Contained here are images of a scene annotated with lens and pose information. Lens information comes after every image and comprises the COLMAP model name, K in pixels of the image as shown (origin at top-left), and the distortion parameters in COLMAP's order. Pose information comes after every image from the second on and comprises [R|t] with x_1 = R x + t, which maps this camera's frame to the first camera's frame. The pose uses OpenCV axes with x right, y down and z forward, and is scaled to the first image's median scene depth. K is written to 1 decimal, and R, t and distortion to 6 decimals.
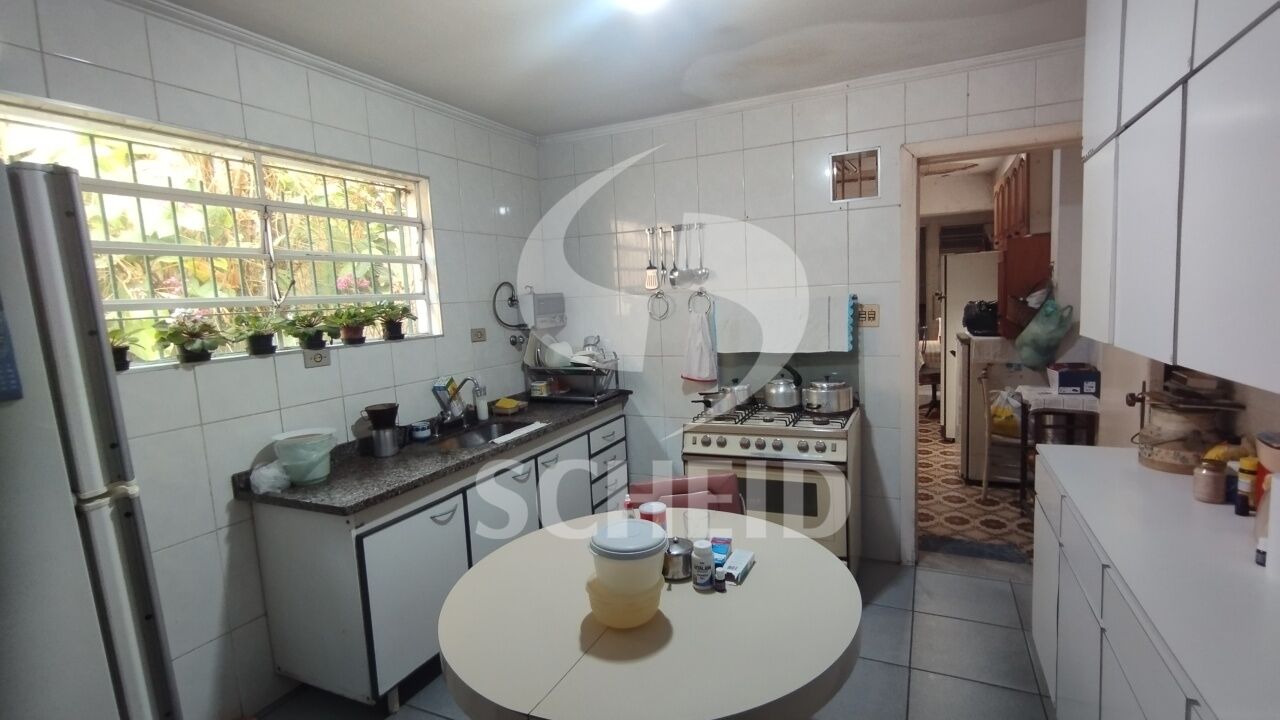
lens RADIAL K [[589.6, 0, 662.4], [0, 589.6, 362.0], [0, 0, 1]] dist [0.004678, -0.000403]
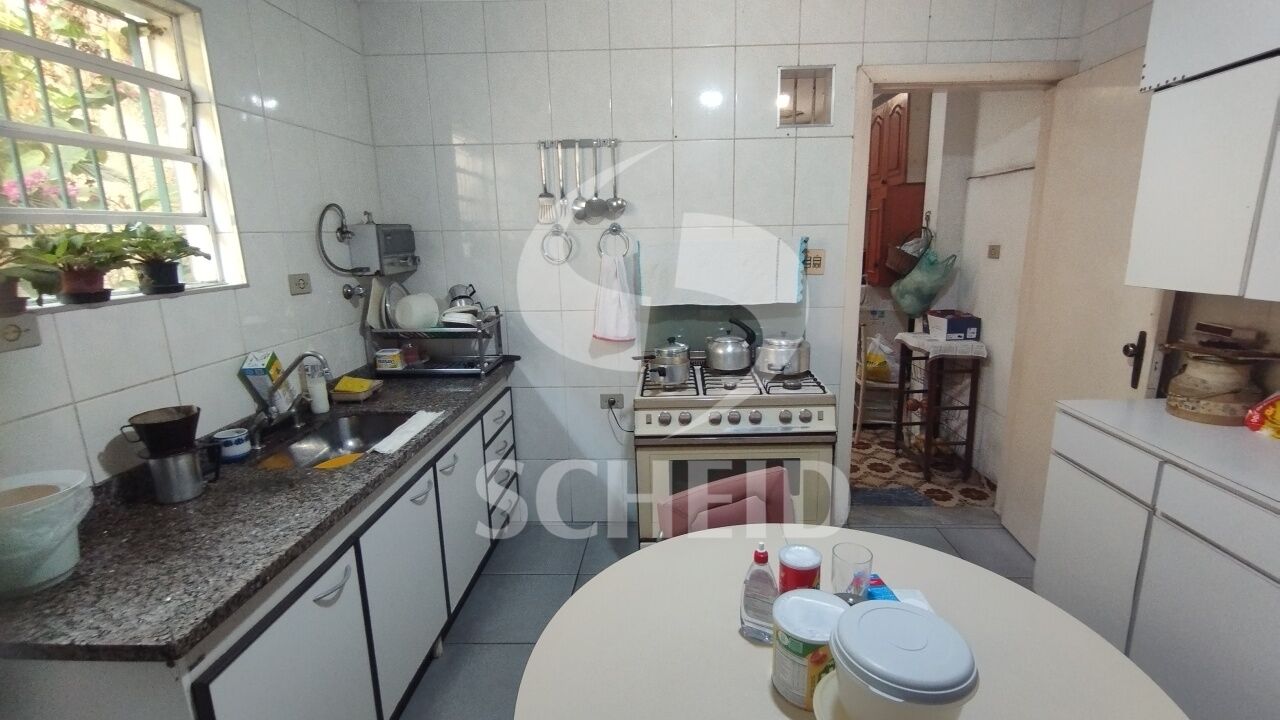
lens RADIAL K [[589.6, 0, 662.4], [0, 589.6, 362.0], [0, 0, 1]] dist [0.004678, -0.000403]
pose [[0.921817, -0.052112, 0.384107, -0.216503], [0.017147, 0.995434, 0.093901, -0.015984], [-0.387247, -0.079973, 0.918501, 0.261964]]
